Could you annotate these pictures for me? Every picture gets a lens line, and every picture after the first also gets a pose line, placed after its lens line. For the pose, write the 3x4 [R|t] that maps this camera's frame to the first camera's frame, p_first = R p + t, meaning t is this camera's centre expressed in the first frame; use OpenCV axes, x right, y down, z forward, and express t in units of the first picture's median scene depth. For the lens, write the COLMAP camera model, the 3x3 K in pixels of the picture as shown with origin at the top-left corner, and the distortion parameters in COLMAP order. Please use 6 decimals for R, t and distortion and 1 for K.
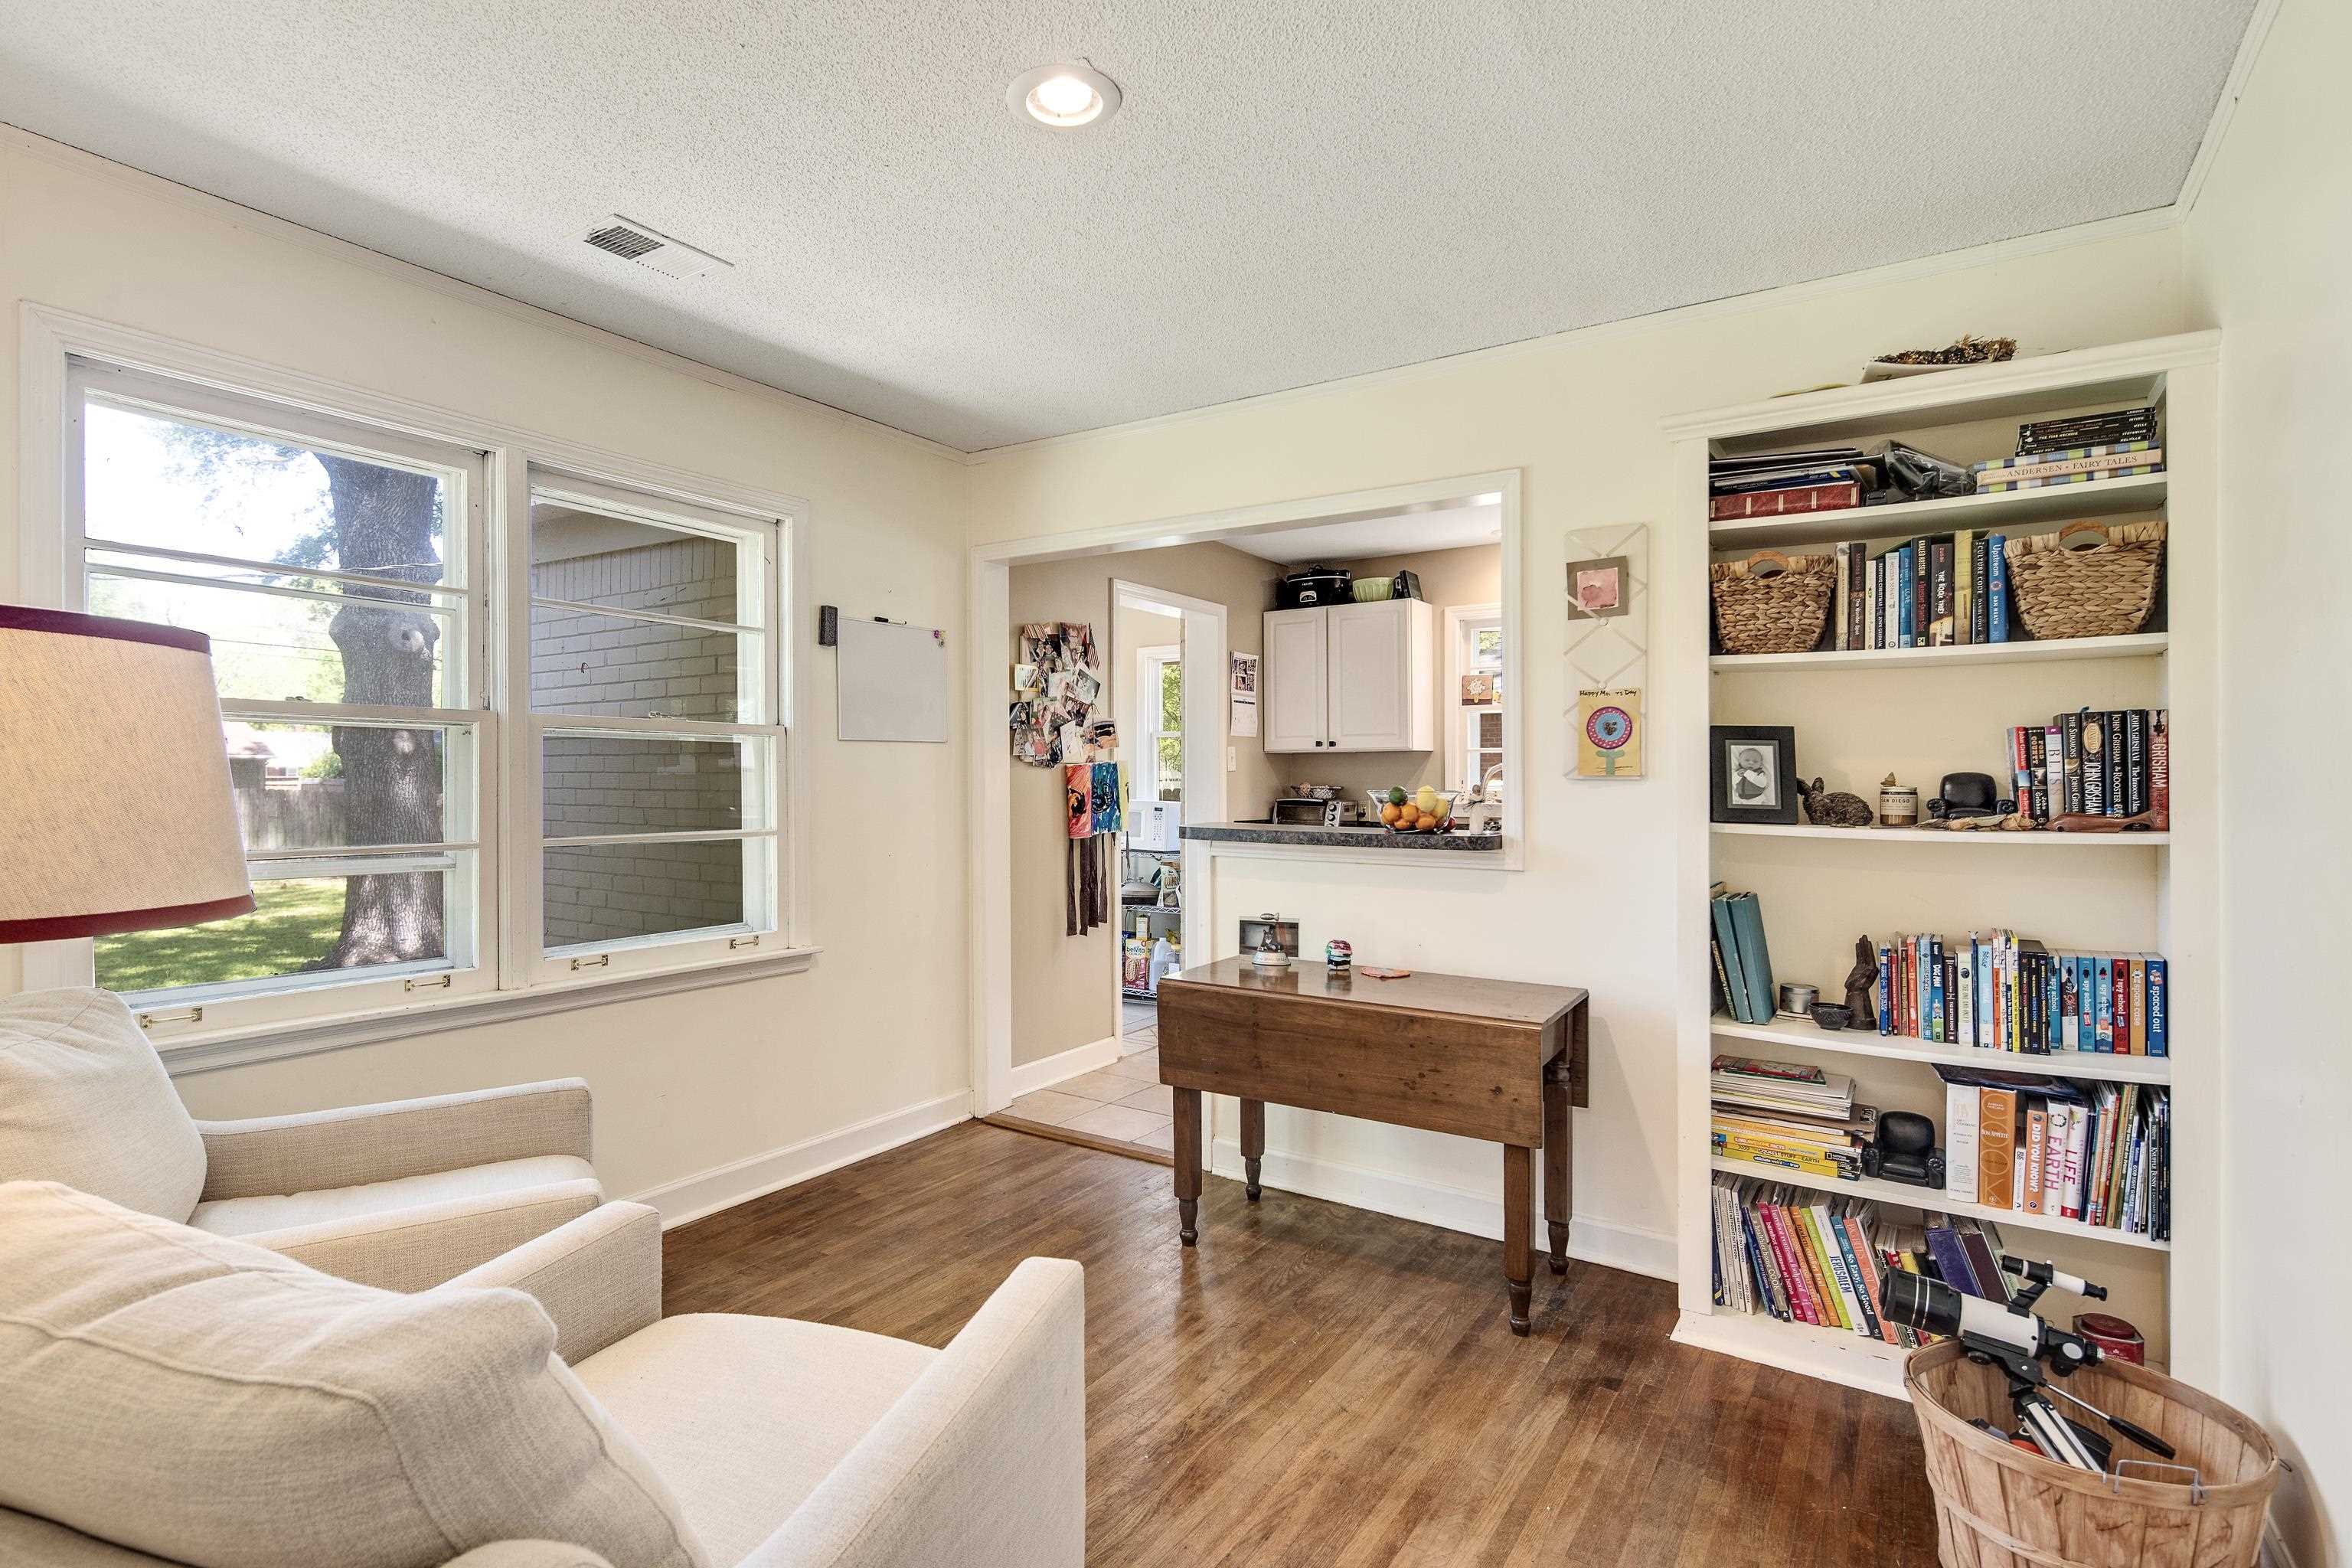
lens RADIAL K [[1142.8, 0, 1164.4], [0, 1142.8, 759.1], [0, 0, 1]] dist [-0.000954, -0.000948]
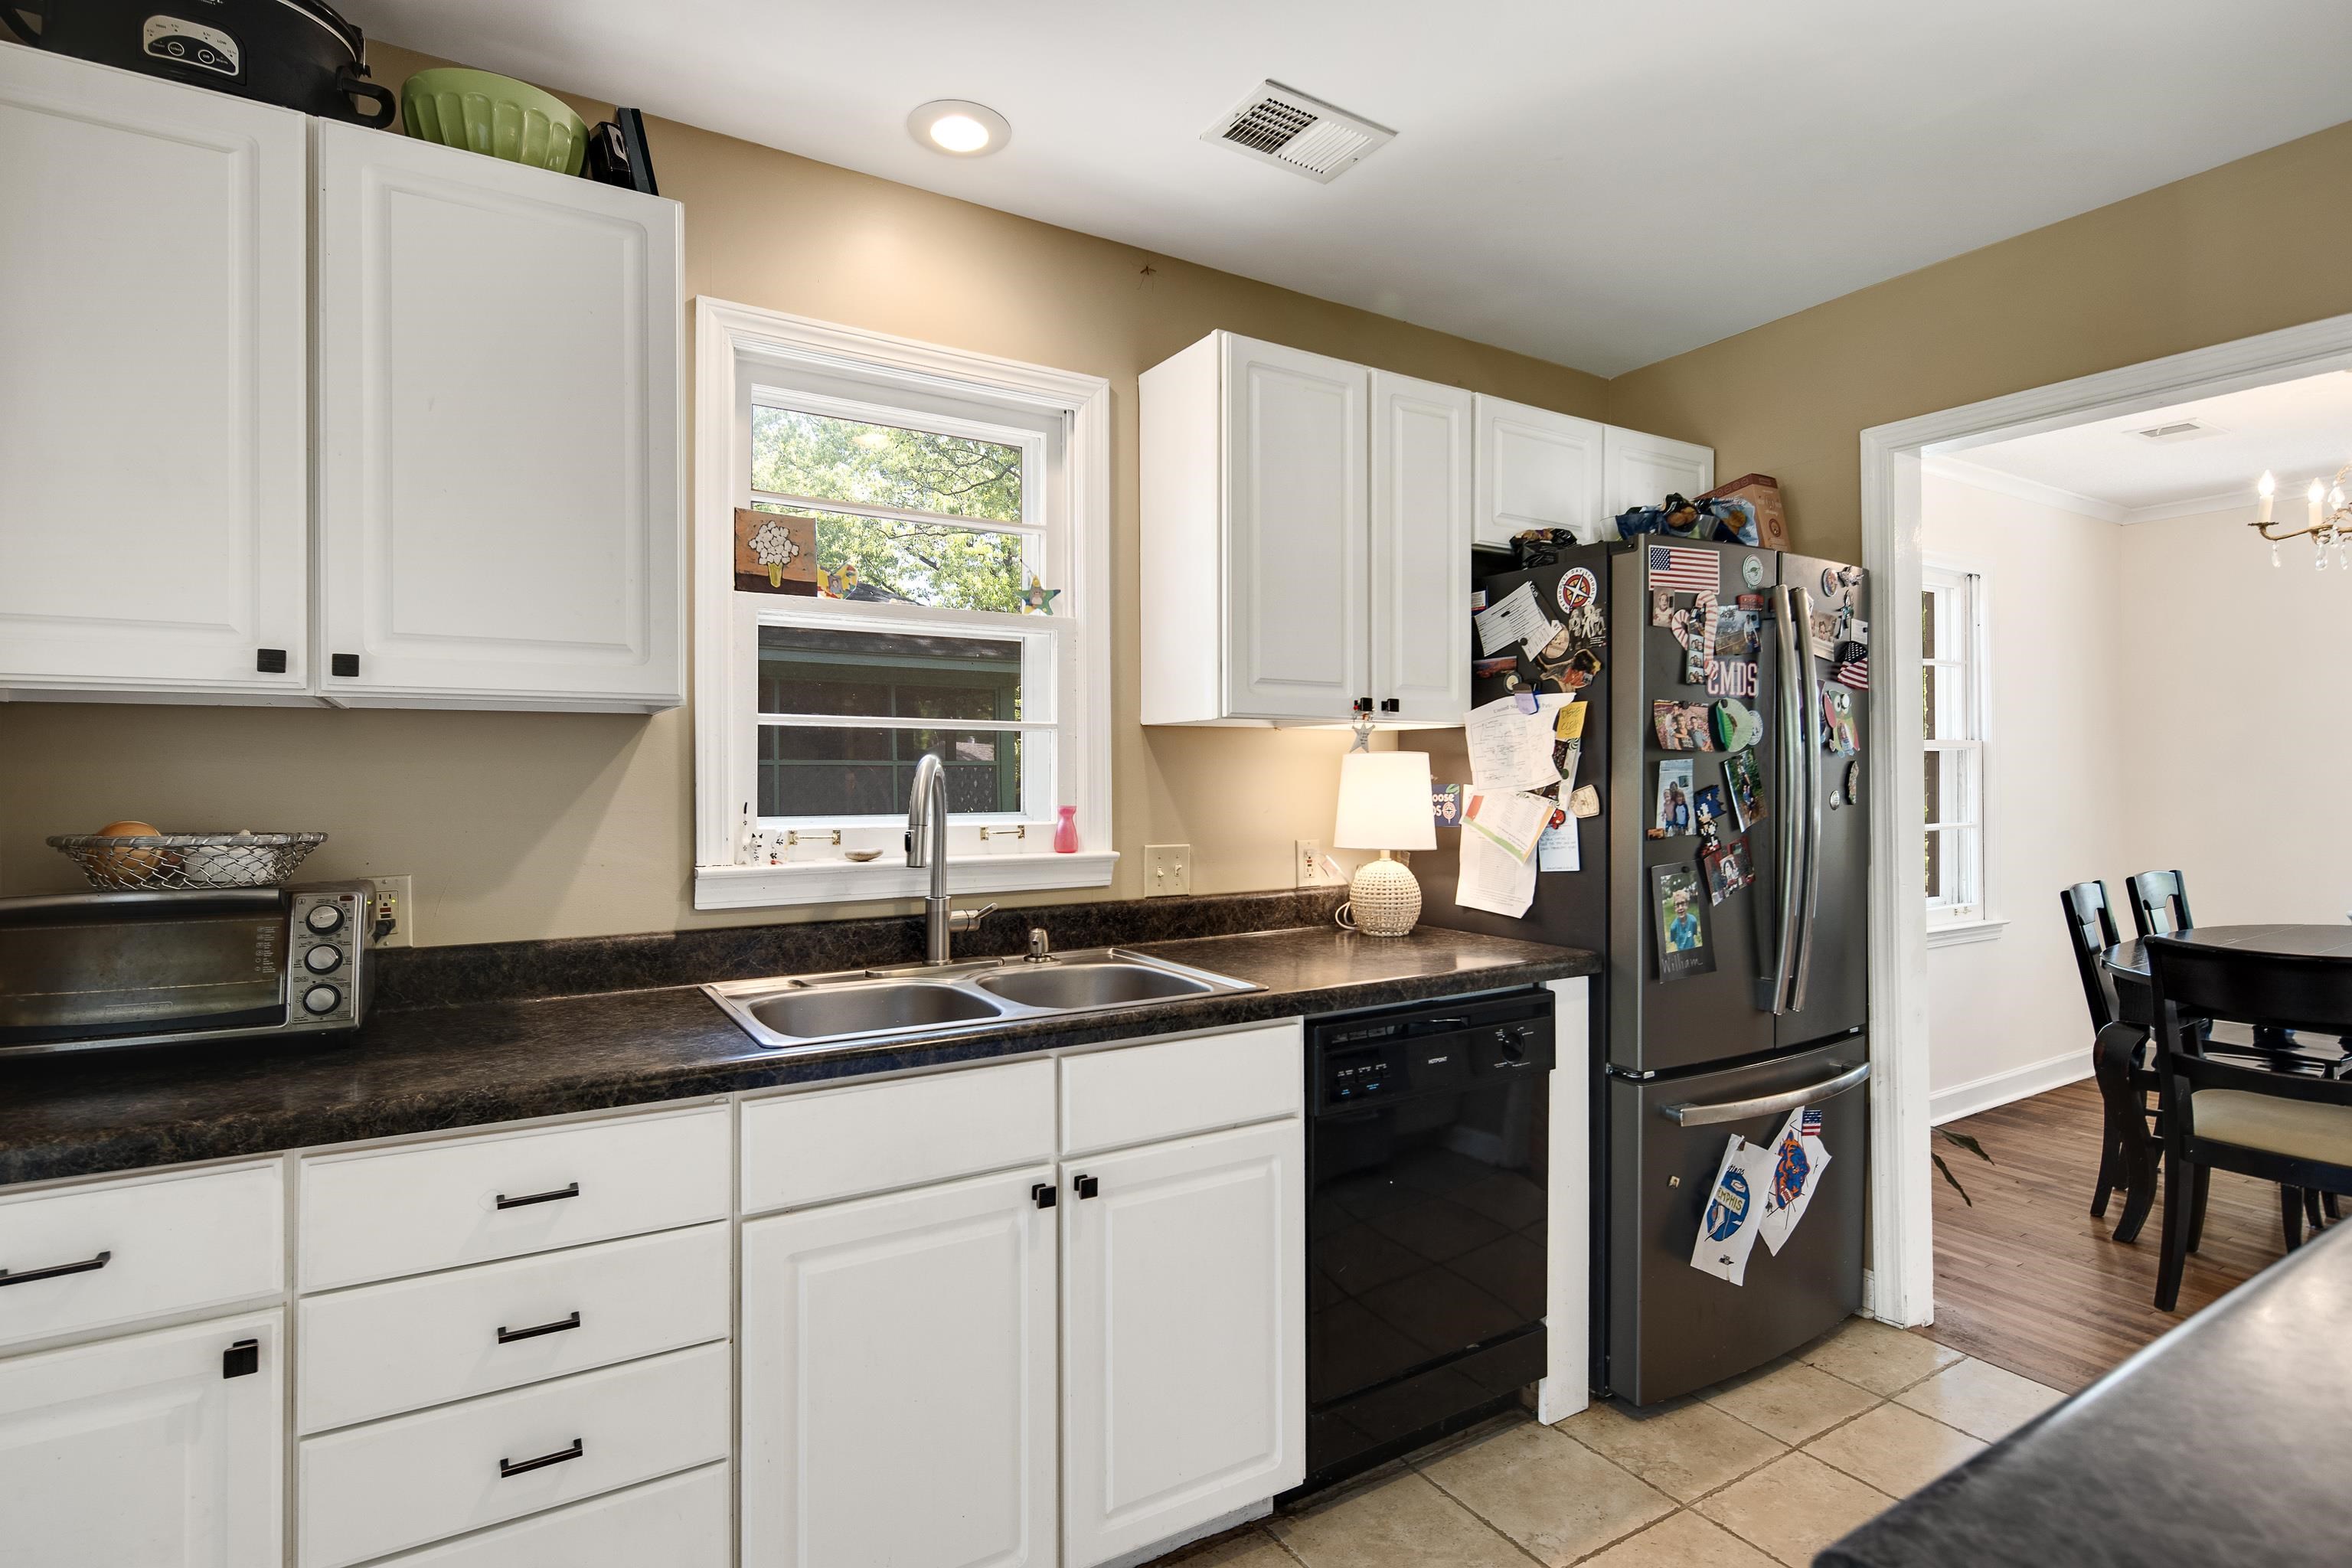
lens RADIAL K [[1144.1, 0, 1144.2], [0, 1144.1, 763.0], [0, 0, 1]] dist [-0.001648, -0.001078]
pose [[0.433451, 0.012164, 0.901095, -0.001345], [-0.008451, 0.999920, -0.009433, 0.010858], [-0.901138, -0.003527, 0.433519, 0.894154]]
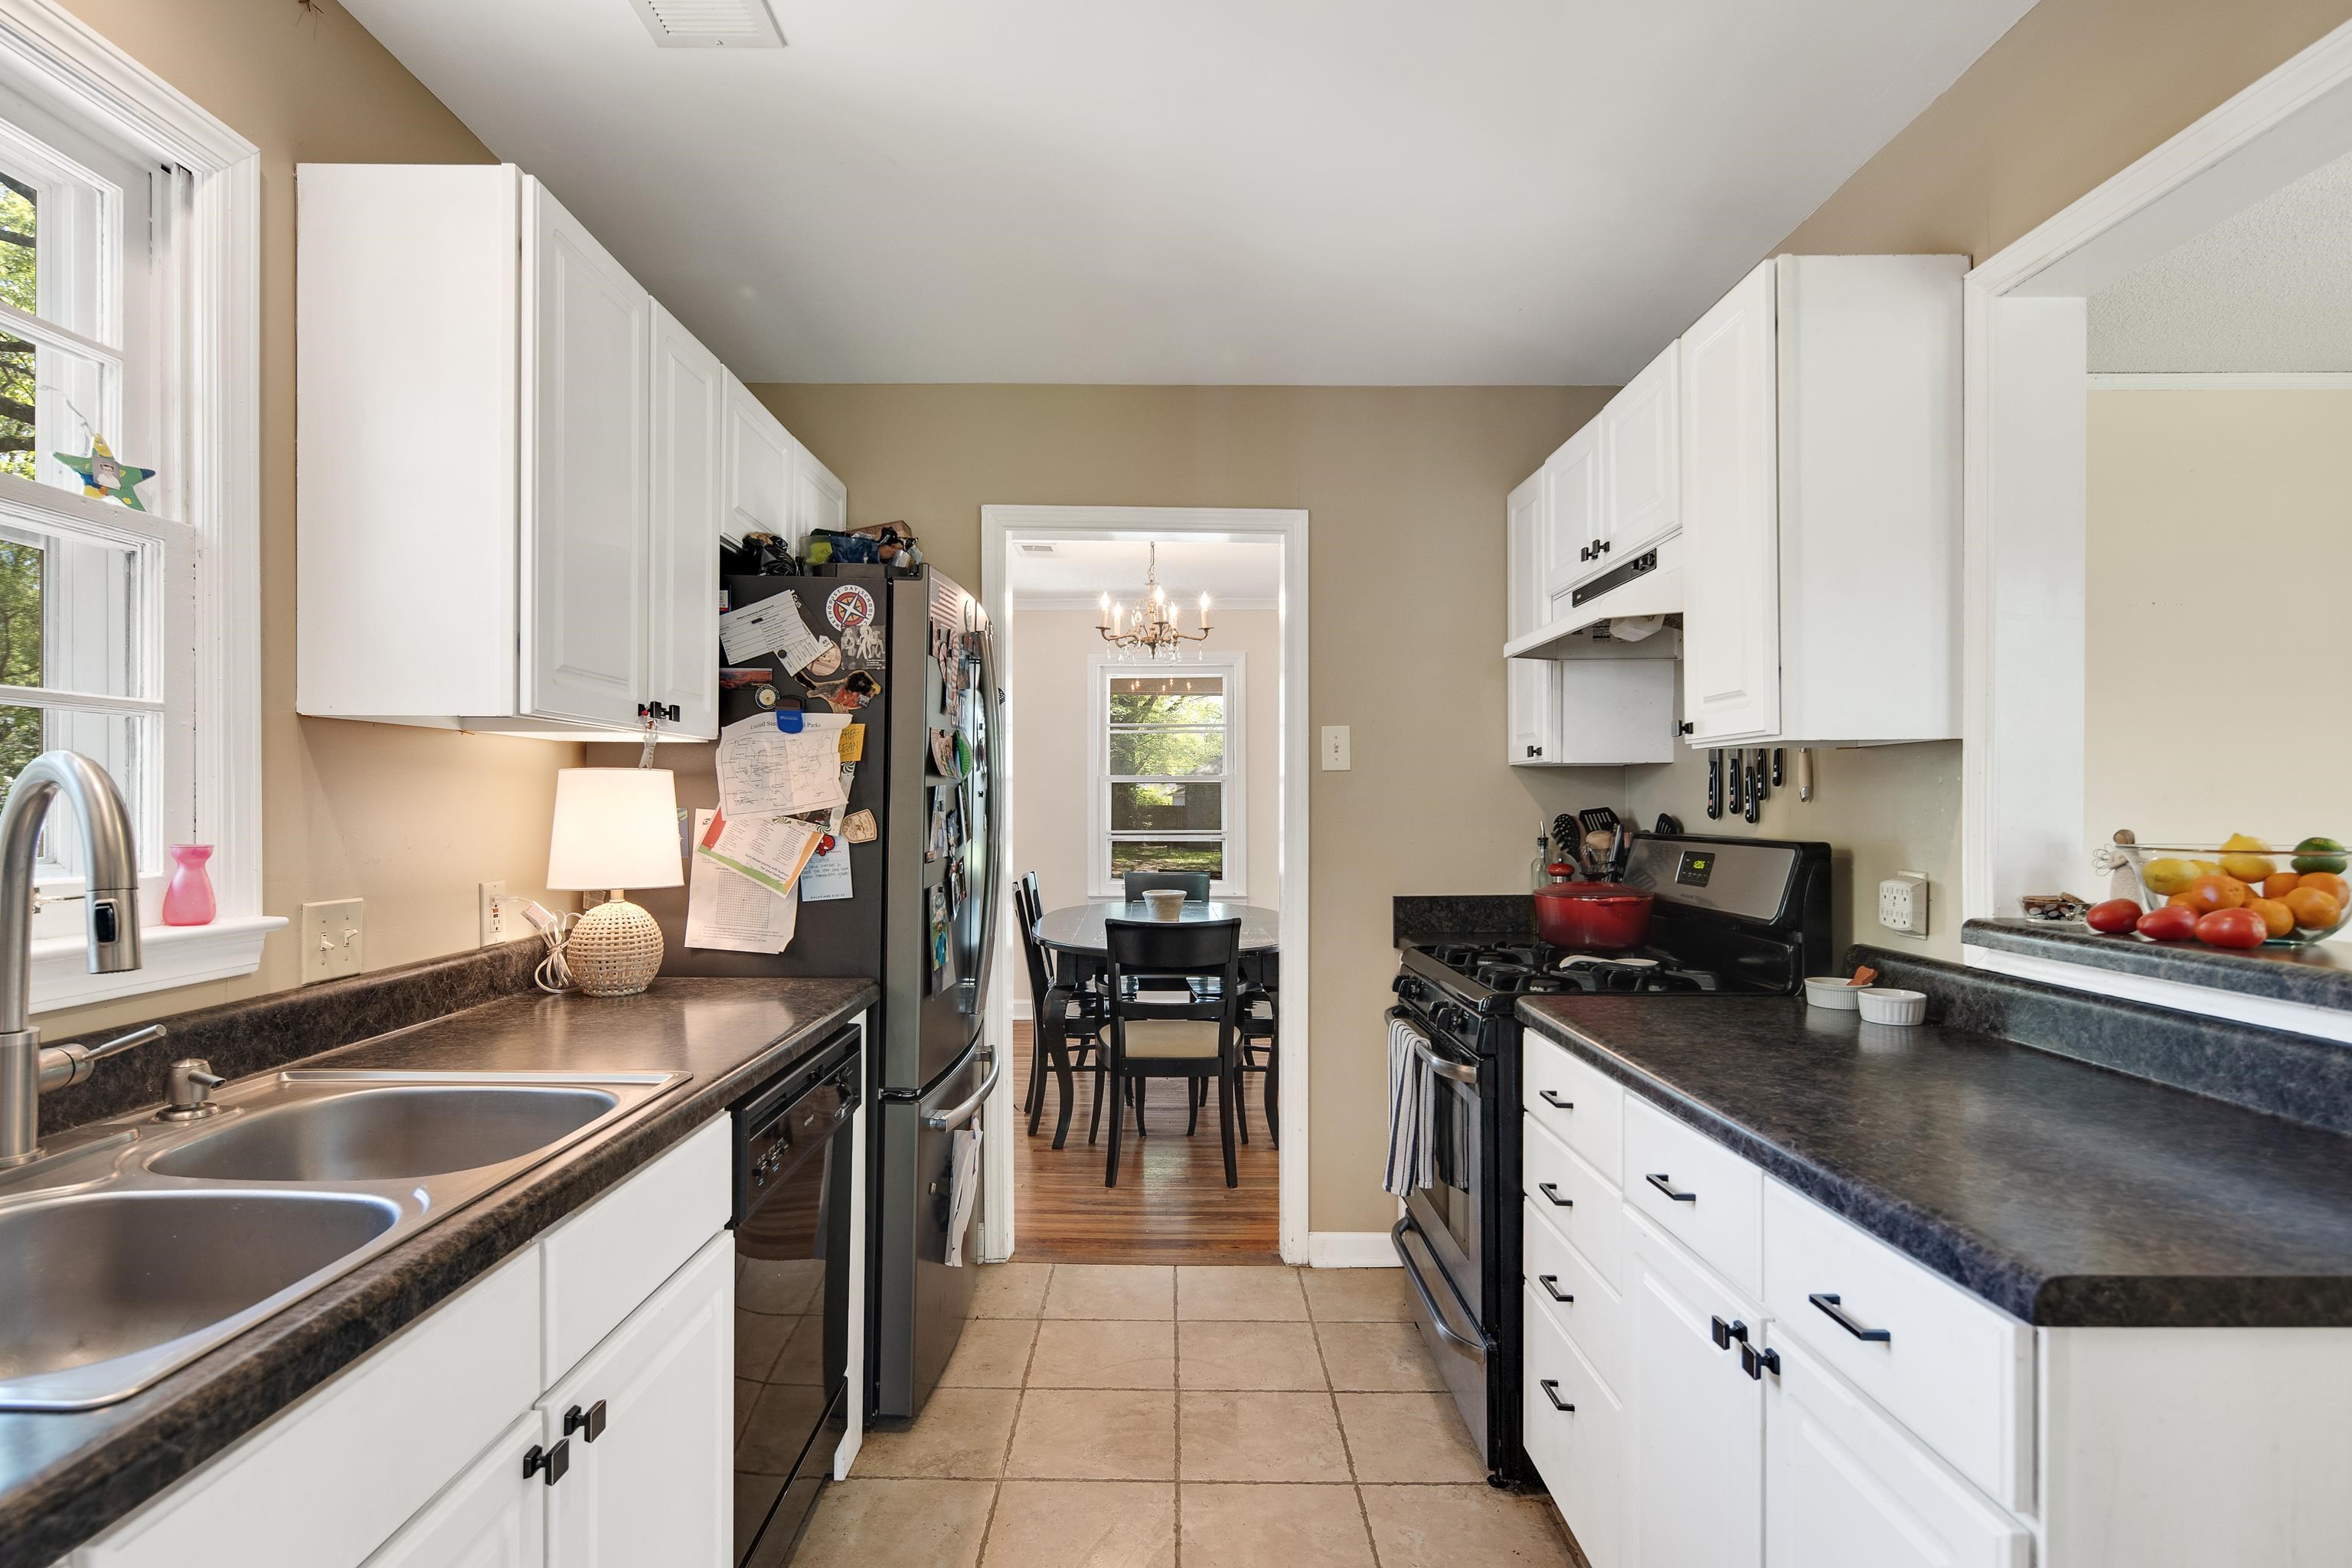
lens RADIAL K [[1148.6, 0, 1163.8], [0, 1148.6, 800.2], [0, 0, 1]] dist [0.000392, -0.000113]
pose [[-0.552194, 0.001043, 0.833715, 0.050314], [-0.013472, 0.999857, -0.010174, 0.013304], [-0.833607, -0.016850, -0.552101, 1.091719]]
